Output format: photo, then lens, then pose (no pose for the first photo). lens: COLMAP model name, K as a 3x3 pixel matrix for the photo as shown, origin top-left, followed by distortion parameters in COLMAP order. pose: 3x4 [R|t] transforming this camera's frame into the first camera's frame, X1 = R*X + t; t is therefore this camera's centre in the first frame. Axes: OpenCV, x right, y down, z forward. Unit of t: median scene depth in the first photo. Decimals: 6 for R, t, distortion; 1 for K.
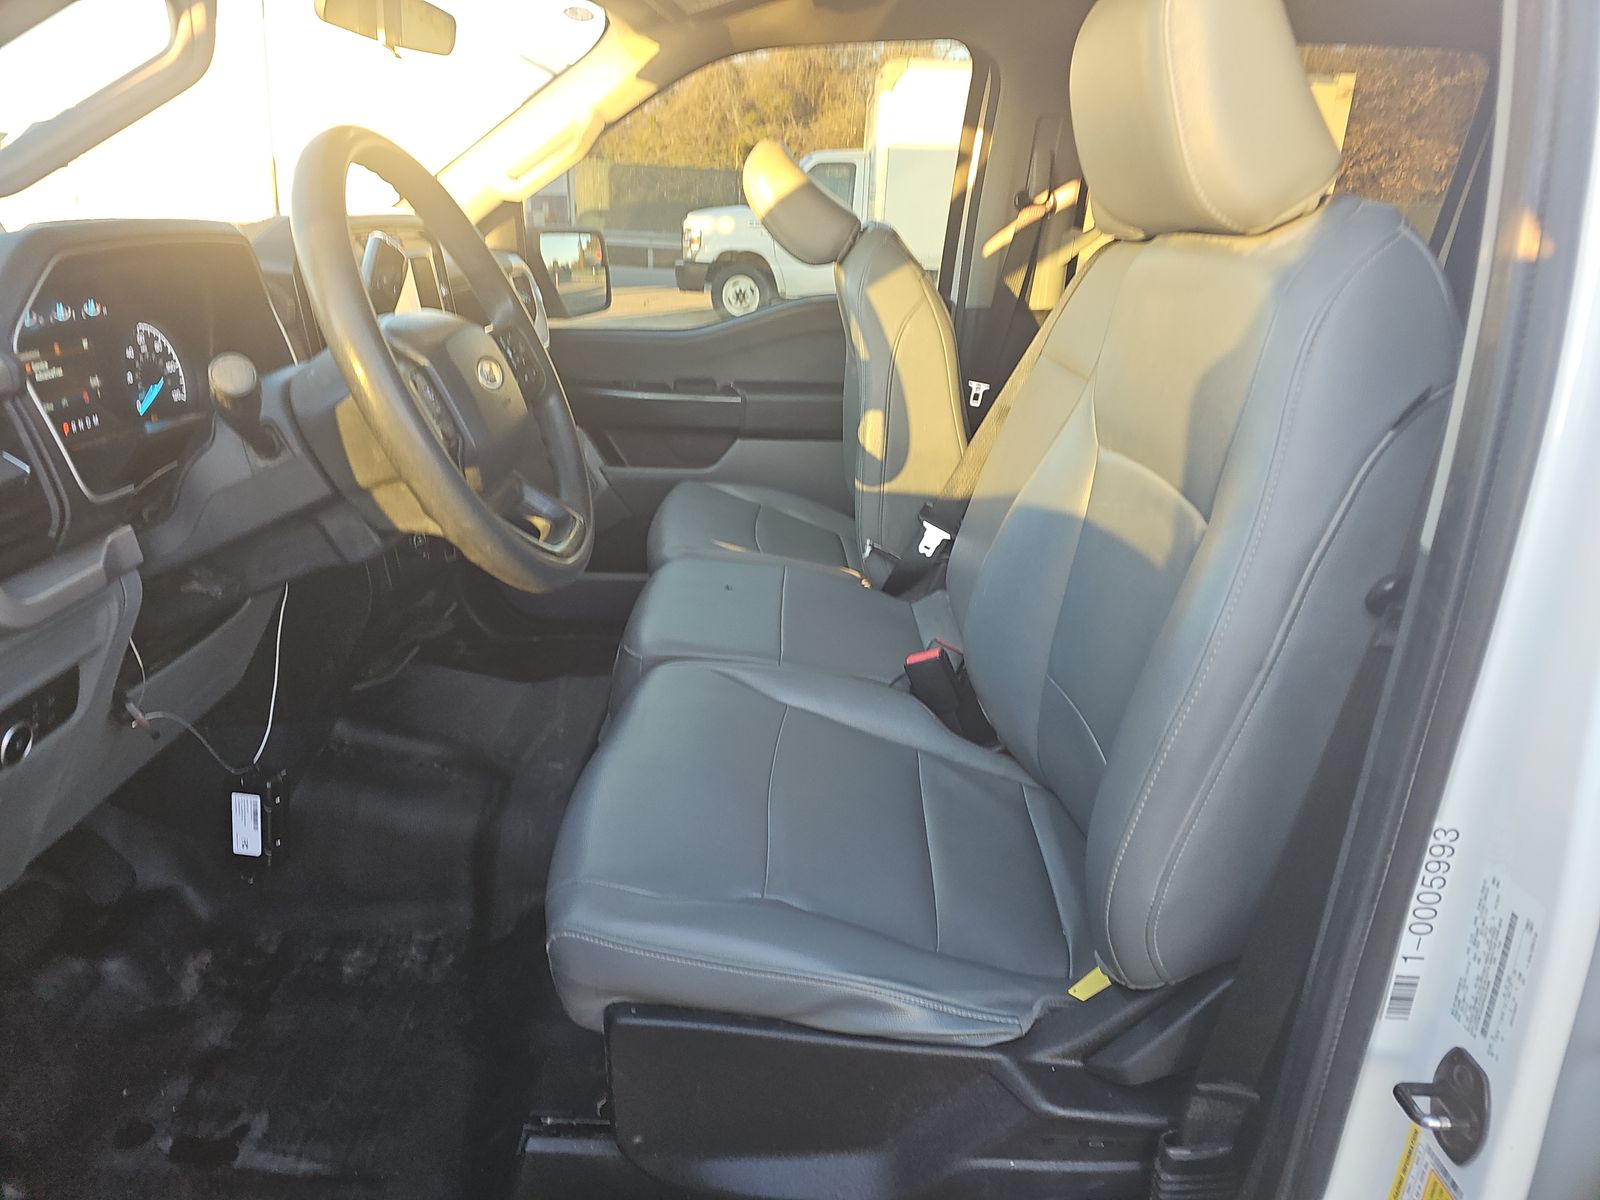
lens RADIAL K [[1057.2, 0, 800.0], [0, 1057.2, 600.0], [0, 0, 1]] dist [0.043564, -0.001989]
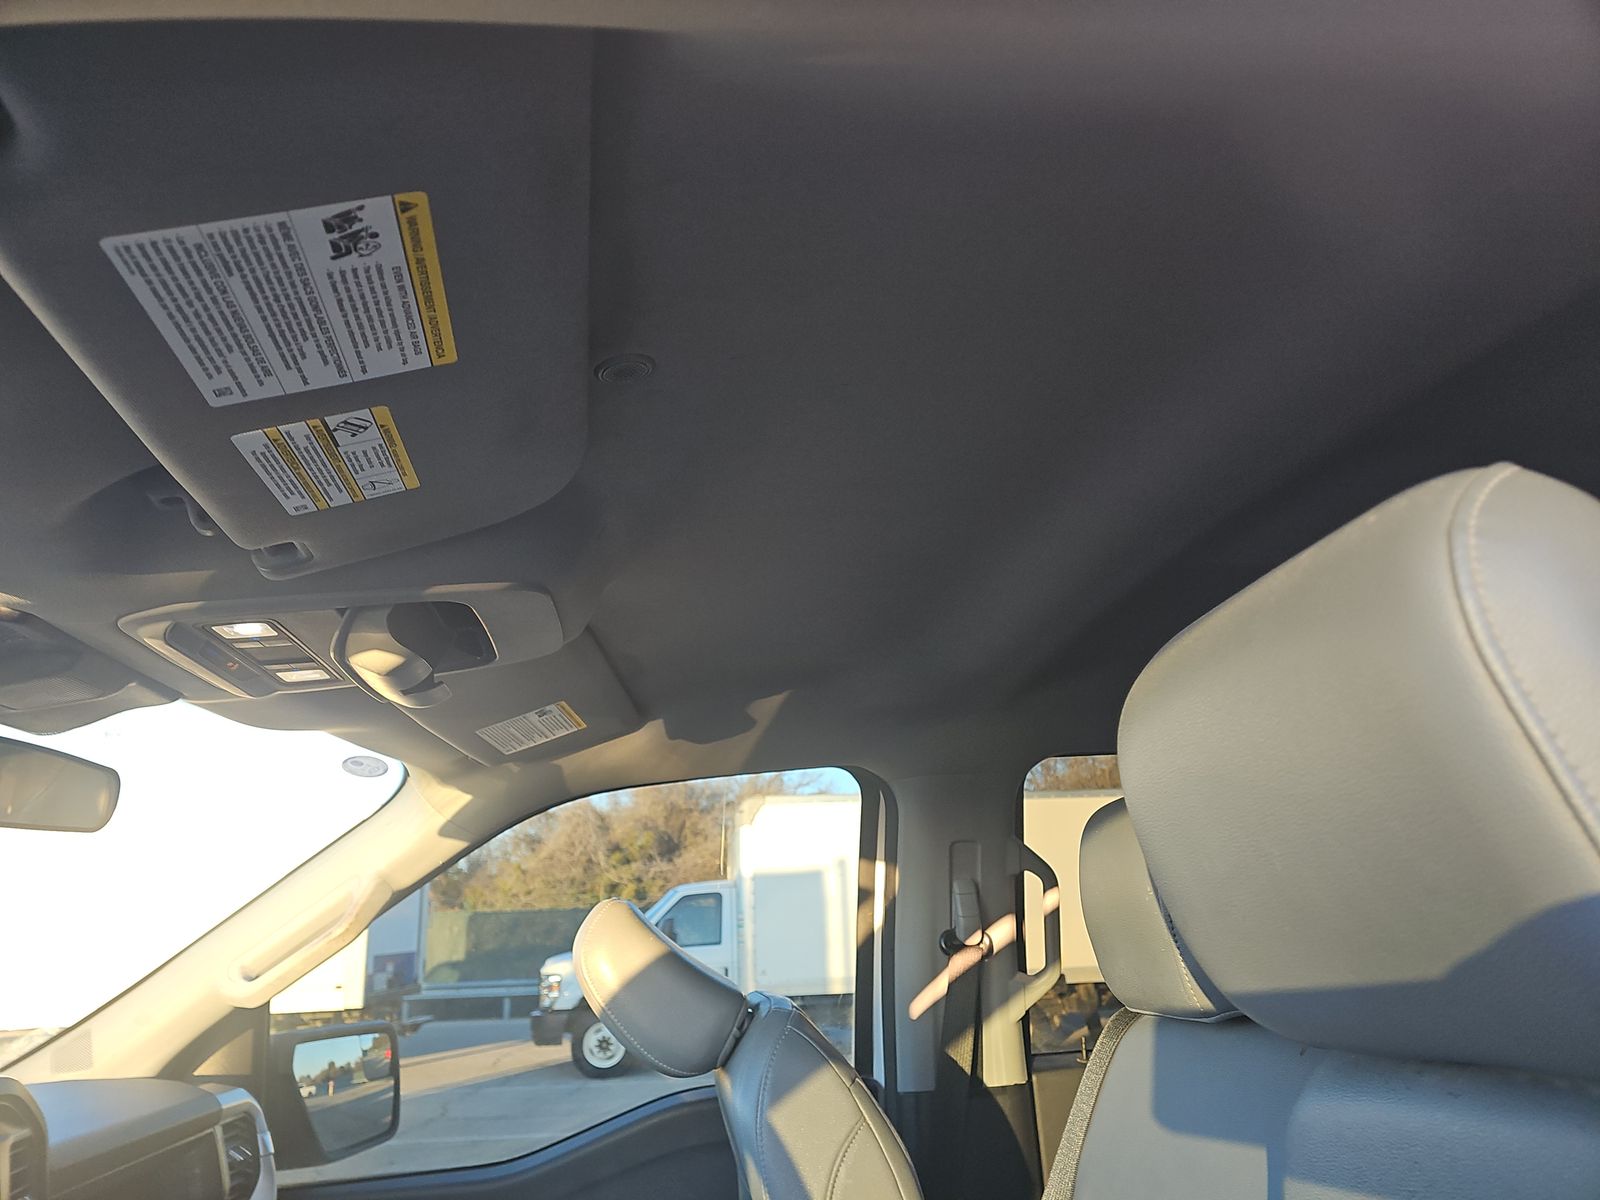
lens RADIAL K [[1081.2, 0, 800.0], [0, 1081.2, 600.0], [0, 0, 1]] dist [0.038782, -0.003170]
pose [[0.990189, -0.041219, 0.133519, 0.004920], [0.113674, 0.793309, -0.598112, -0.102508], [-0.081268, 0.607422, 0.790212, 0.212234]]
